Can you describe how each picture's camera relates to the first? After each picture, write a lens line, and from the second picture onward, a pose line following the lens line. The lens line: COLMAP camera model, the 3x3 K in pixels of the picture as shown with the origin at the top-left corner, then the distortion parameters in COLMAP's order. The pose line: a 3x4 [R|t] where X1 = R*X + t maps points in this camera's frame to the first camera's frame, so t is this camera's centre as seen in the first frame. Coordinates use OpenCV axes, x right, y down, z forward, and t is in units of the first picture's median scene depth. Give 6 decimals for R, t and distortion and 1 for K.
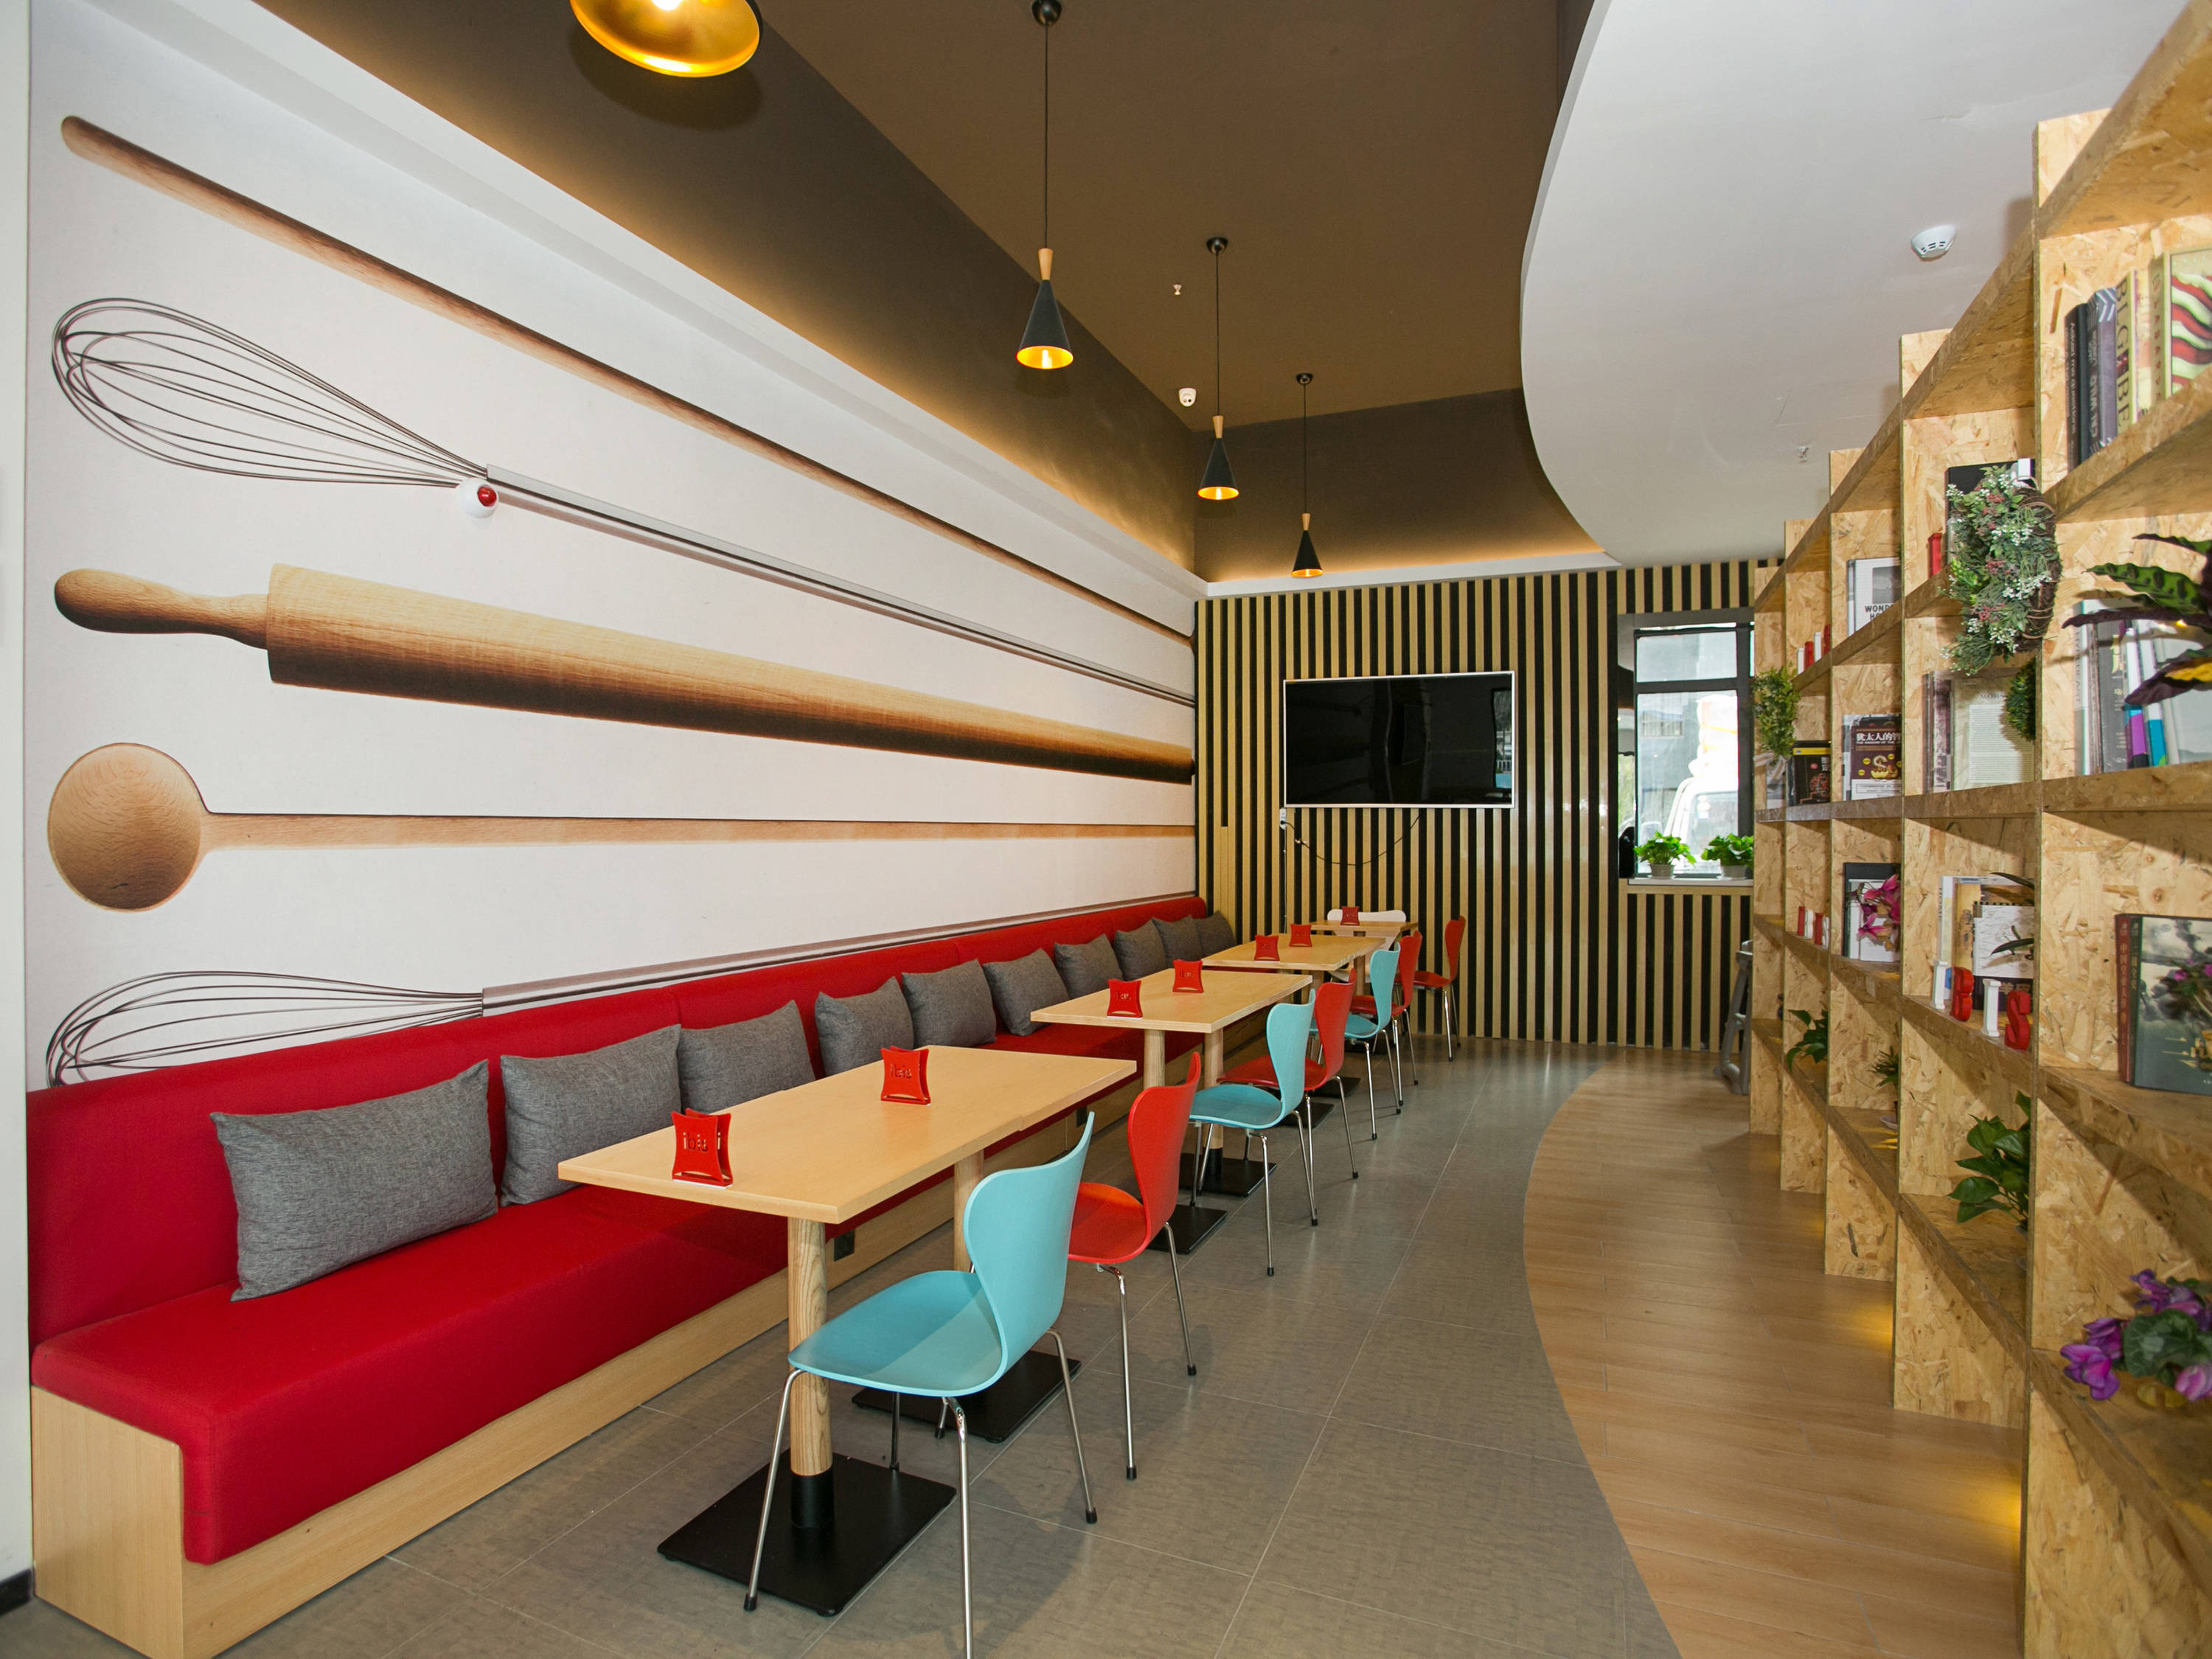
lens RADIAL K [[1151.3, 0, 1099.1], [0, 1151.3, 832.9], [0, 0, 1]] dist [-0.075385, 0.031623]
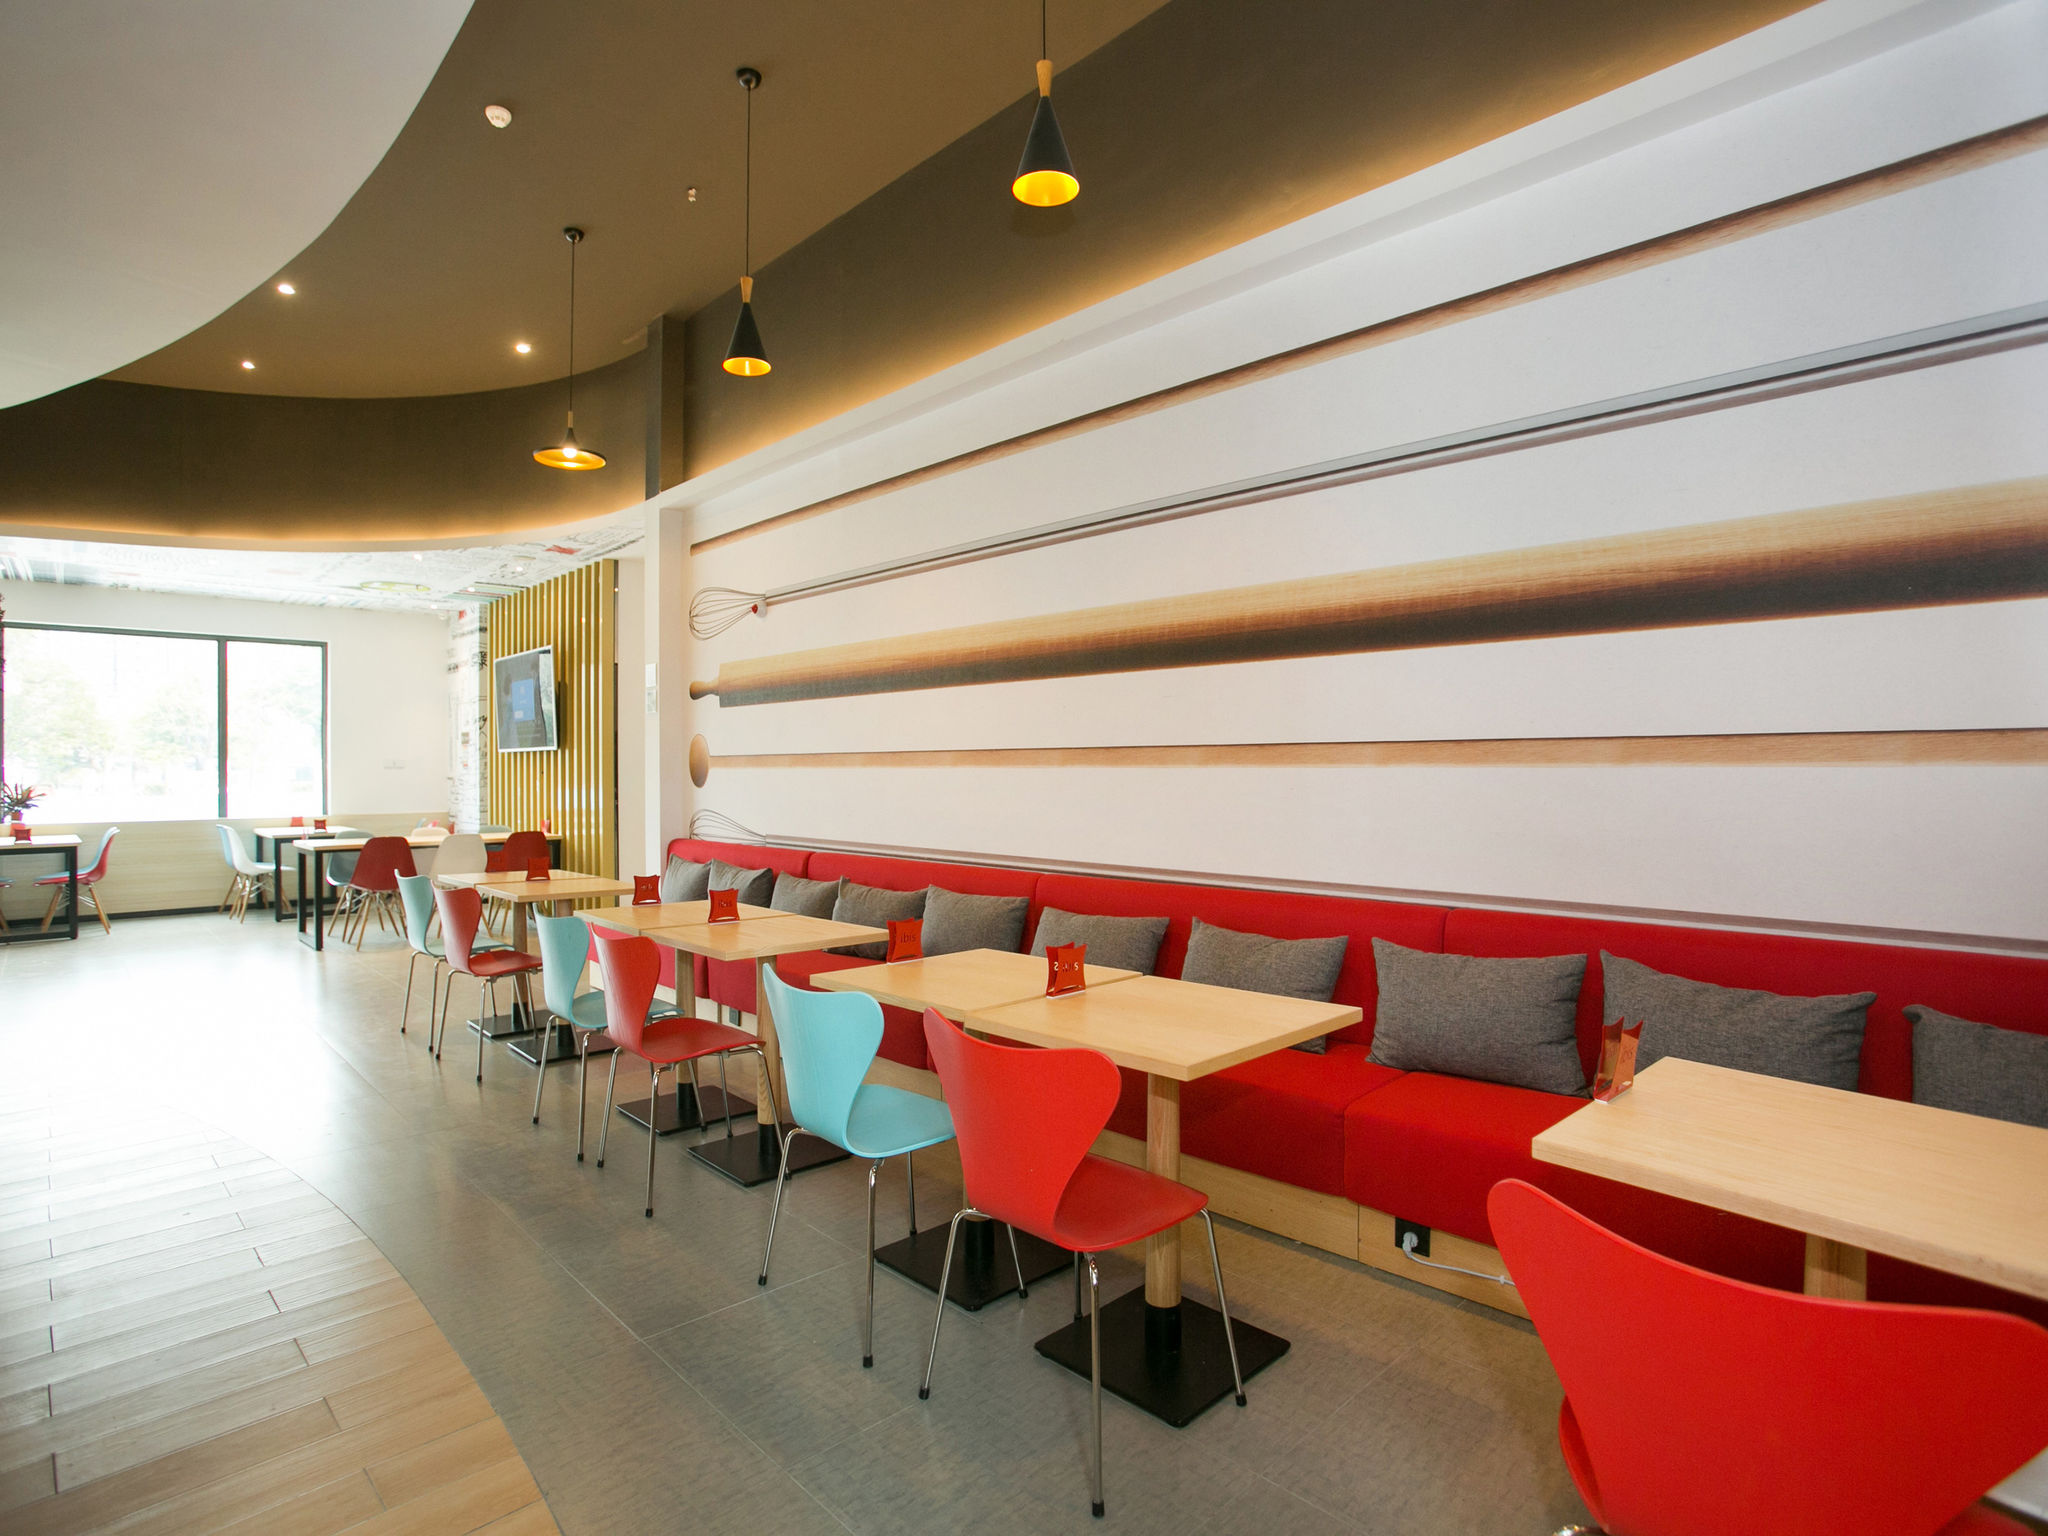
lens RADIAL K [[1065.9, 0, 1017.7], [0, 1065.9, 771.2], [0, 0, 1]] dist [-0.075385, 0.031623]
pose [[-0.395425, 0.016225, -0.918355, 0.786636], [0.009746, 0.999862, 0.013469, -0.003298], [0.918447, -0.003624, -0.395528, 1.549427]]
